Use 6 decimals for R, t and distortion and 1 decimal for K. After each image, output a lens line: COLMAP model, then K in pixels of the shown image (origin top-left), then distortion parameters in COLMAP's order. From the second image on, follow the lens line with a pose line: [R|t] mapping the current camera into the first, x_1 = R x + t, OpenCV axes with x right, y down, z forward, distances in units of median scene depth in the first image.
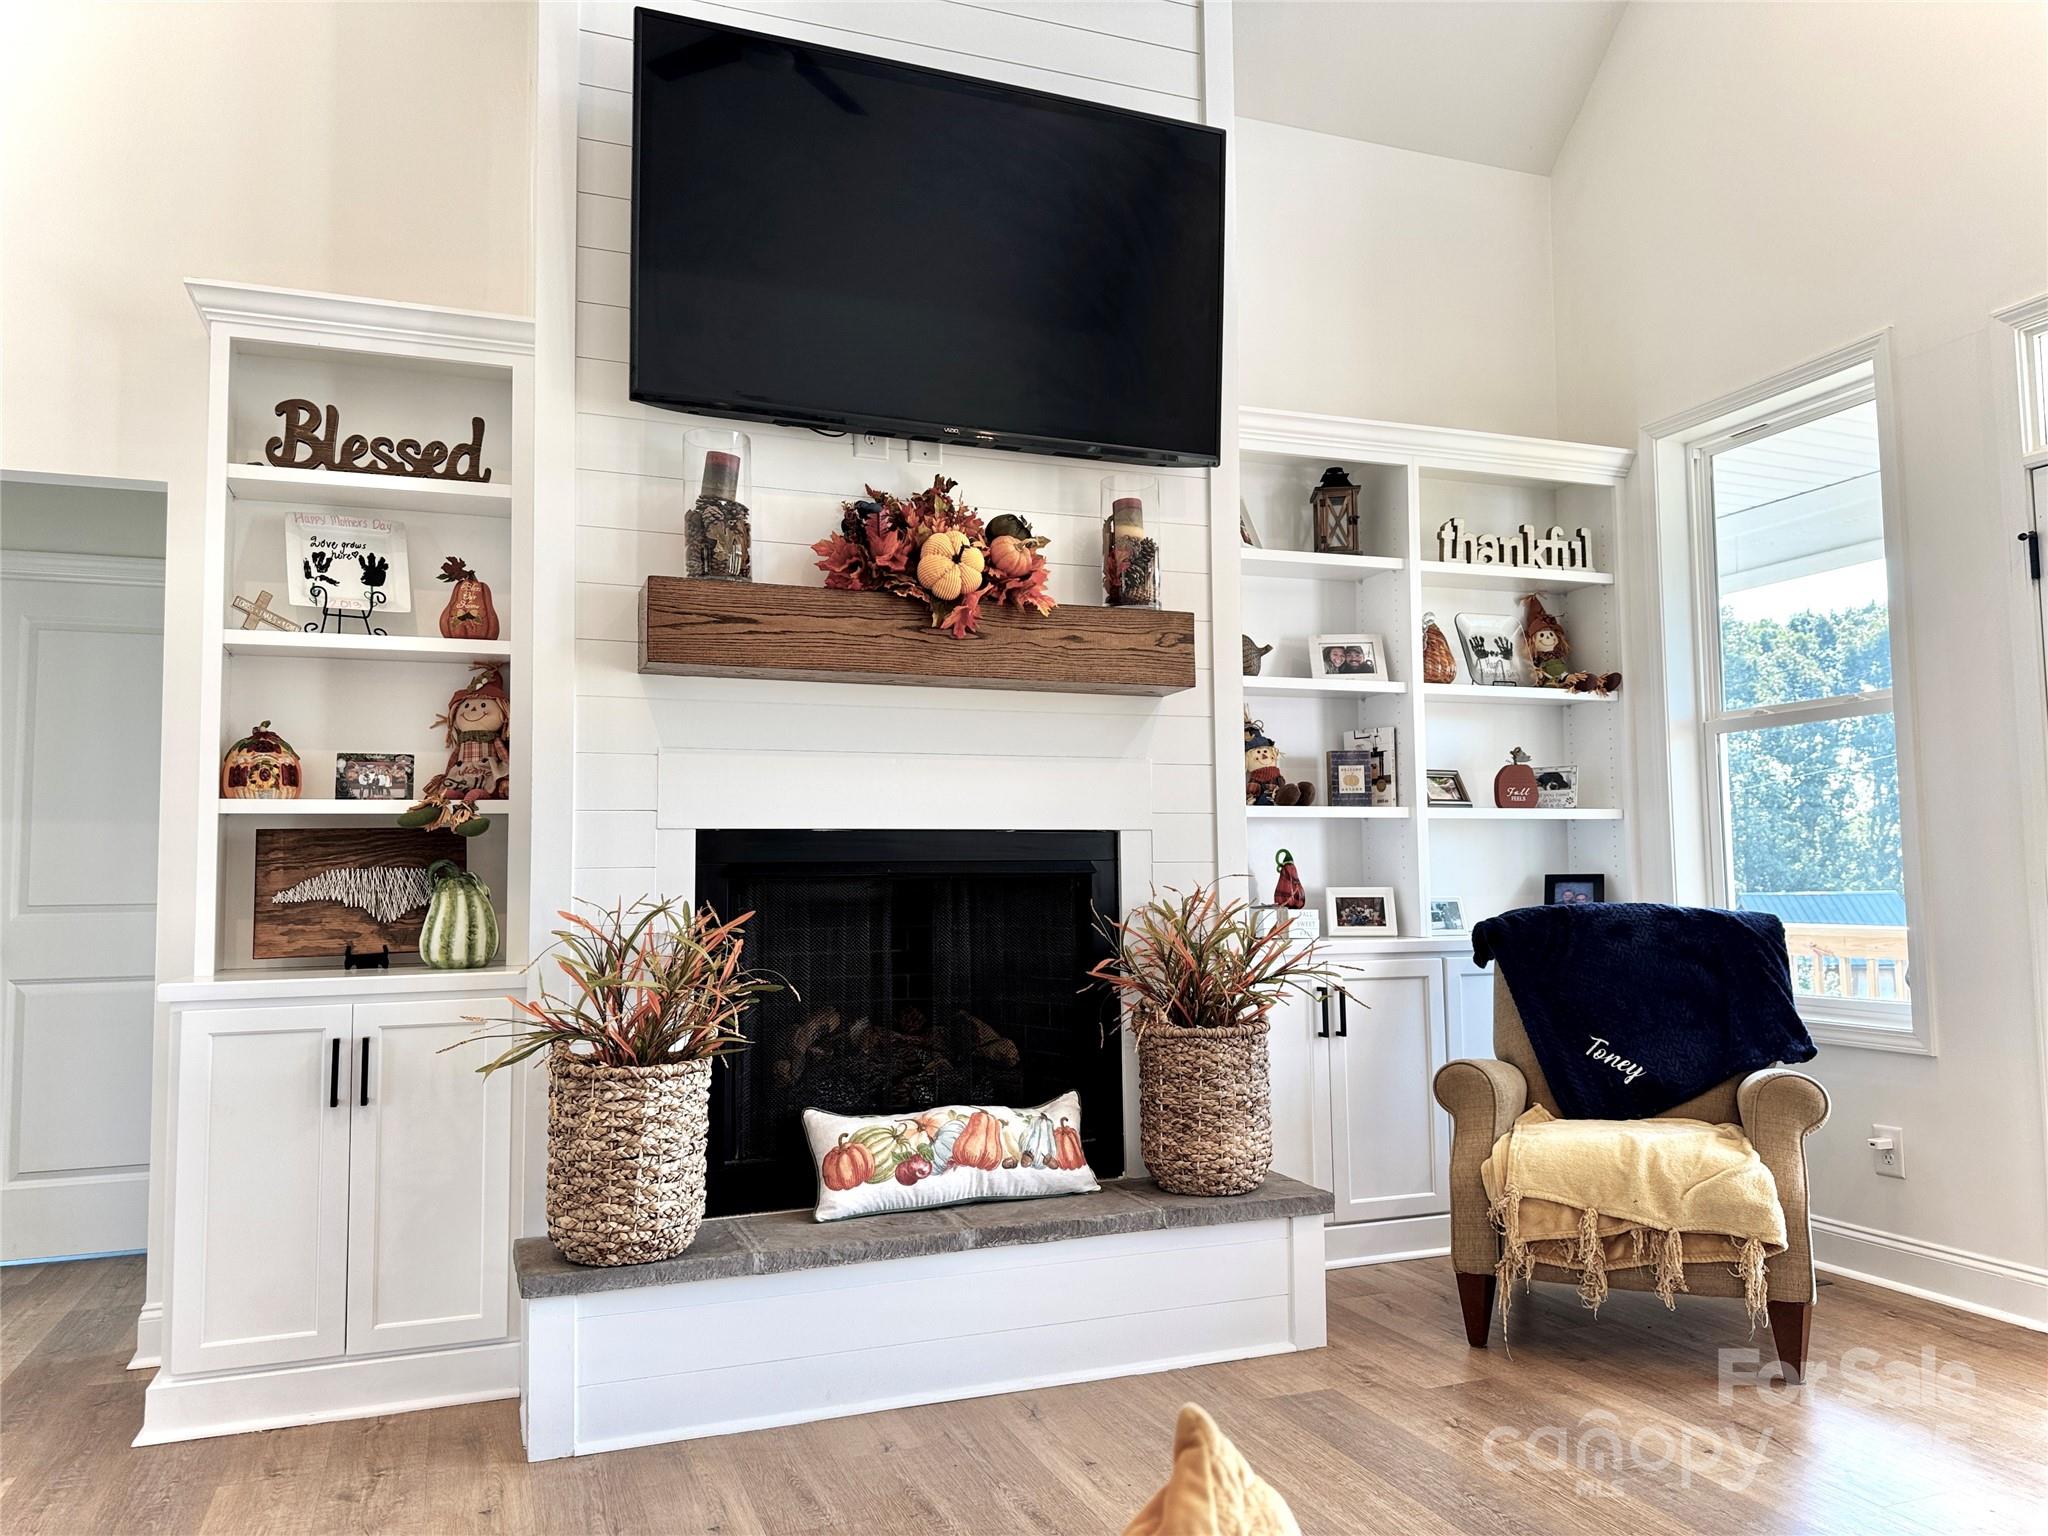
lens RADIAL K [[1432.2, 0, 1022.2], [0, 1432.2, 778.1], [0, 0, 1]] dist [0.118929, -0.209303]
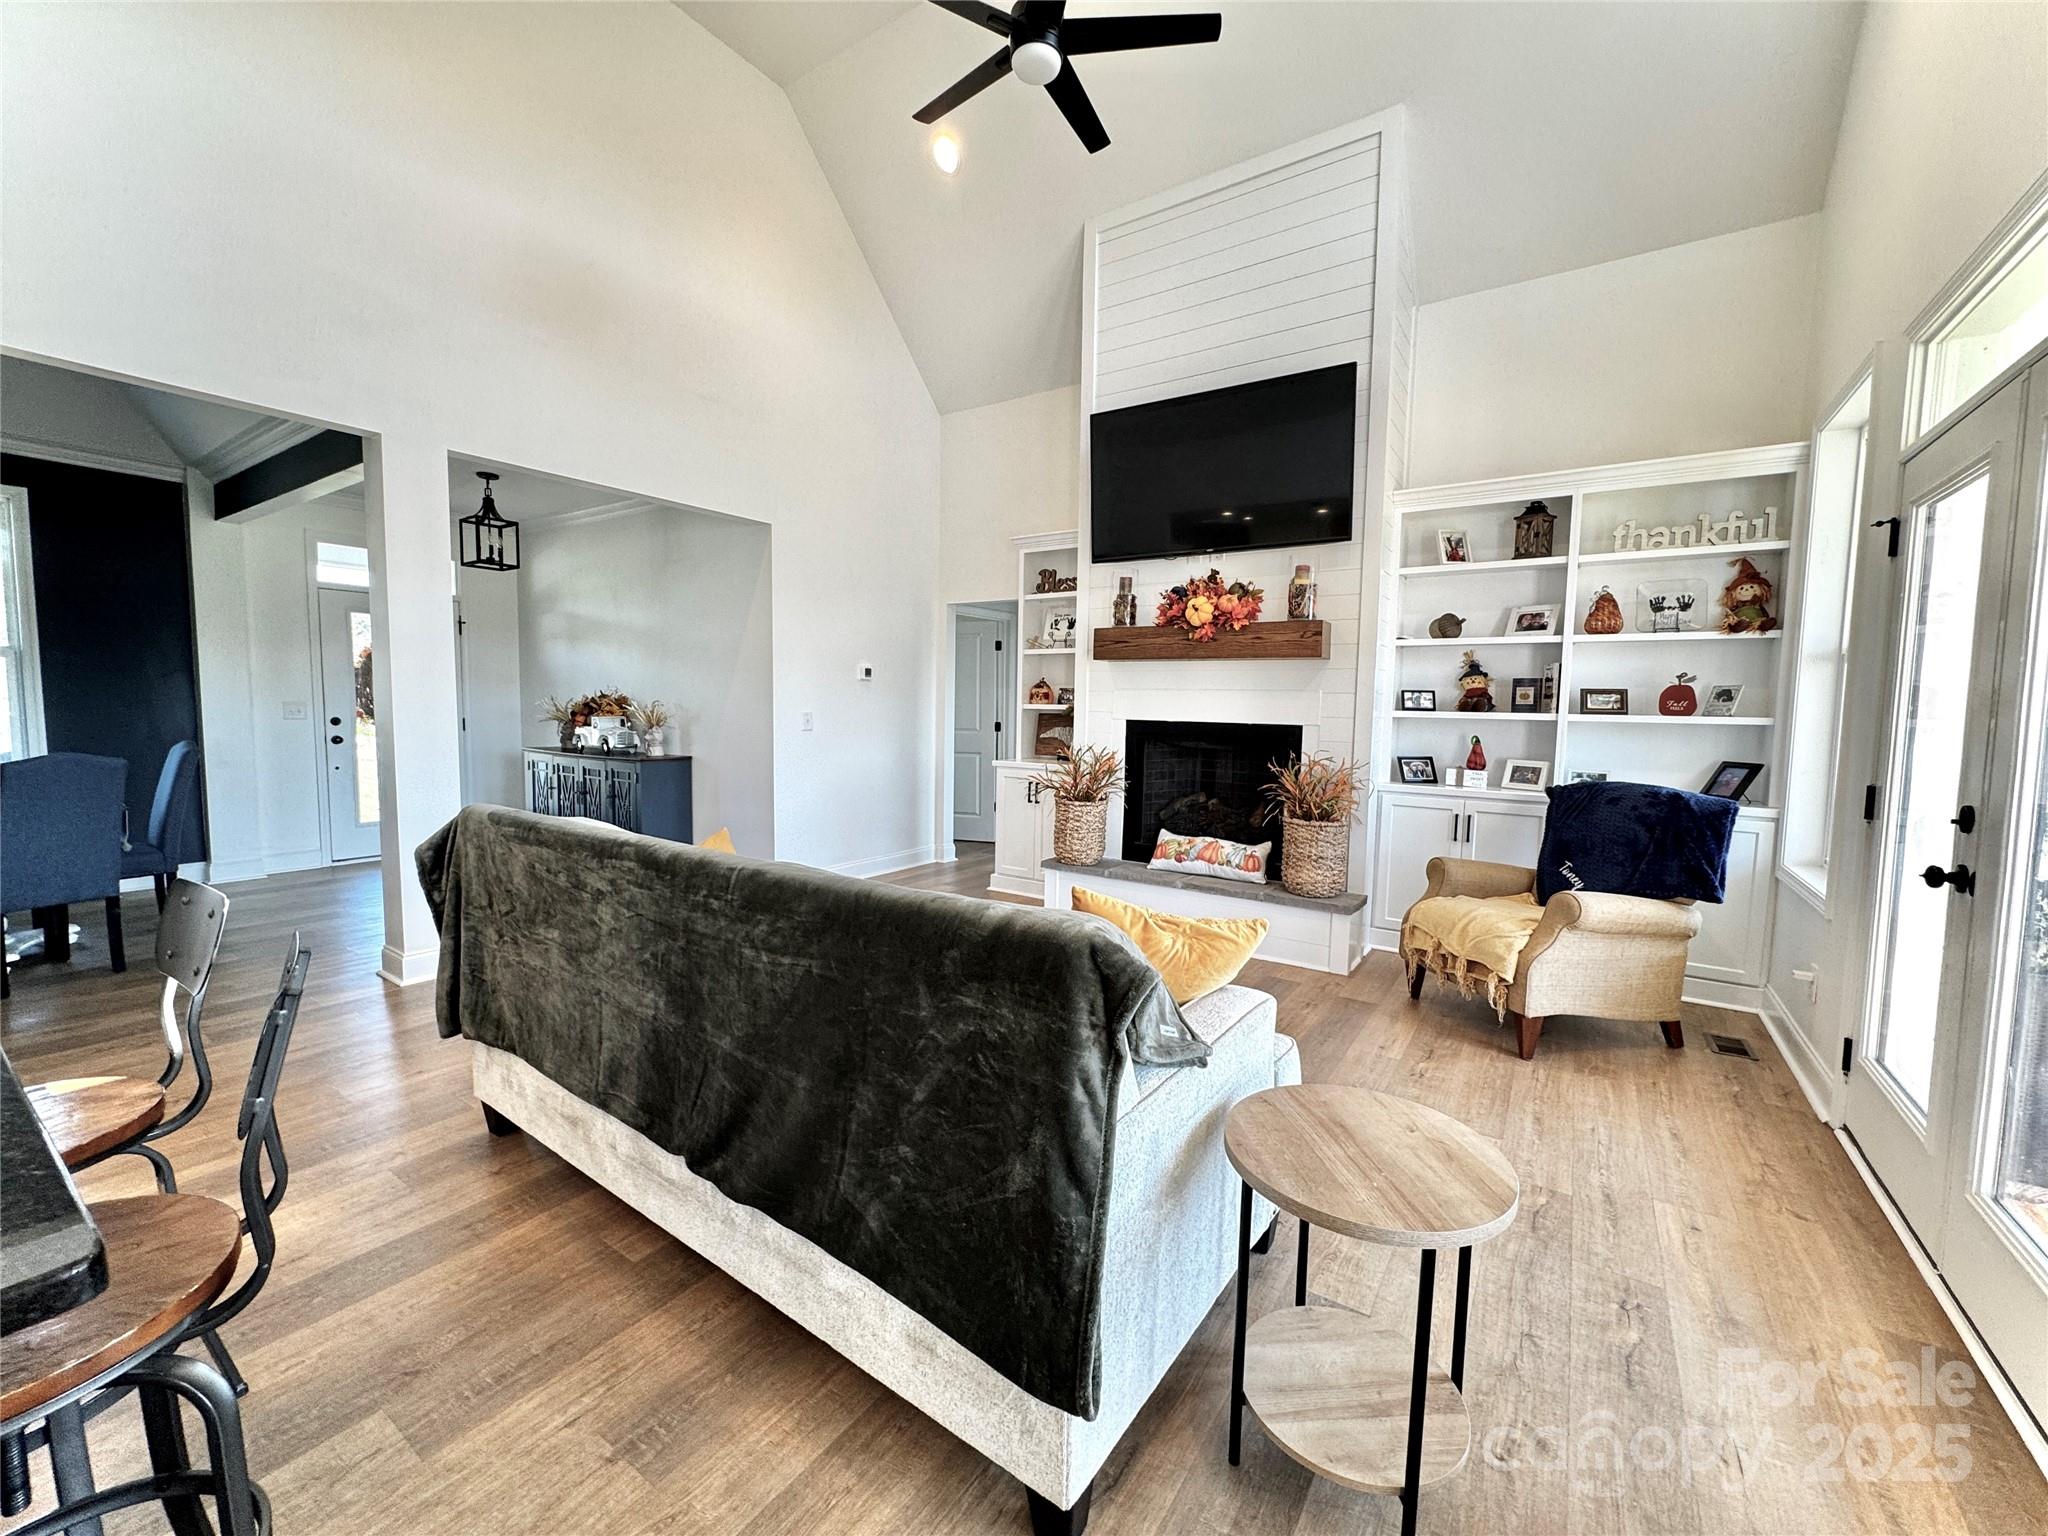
lens RADIAL K [[820.7, 0, 1023.8], [0, 820.7, 768.5], [0, 0, 1]] dist [-0.002058, 0.000377]
pose [[0.570206, 0.087190, -0.816862, 0.857549], [0.032504, 0.991179, 0.128485, -0.071040], [0.820859, -0.099814, 0.562342, -0.018097]]
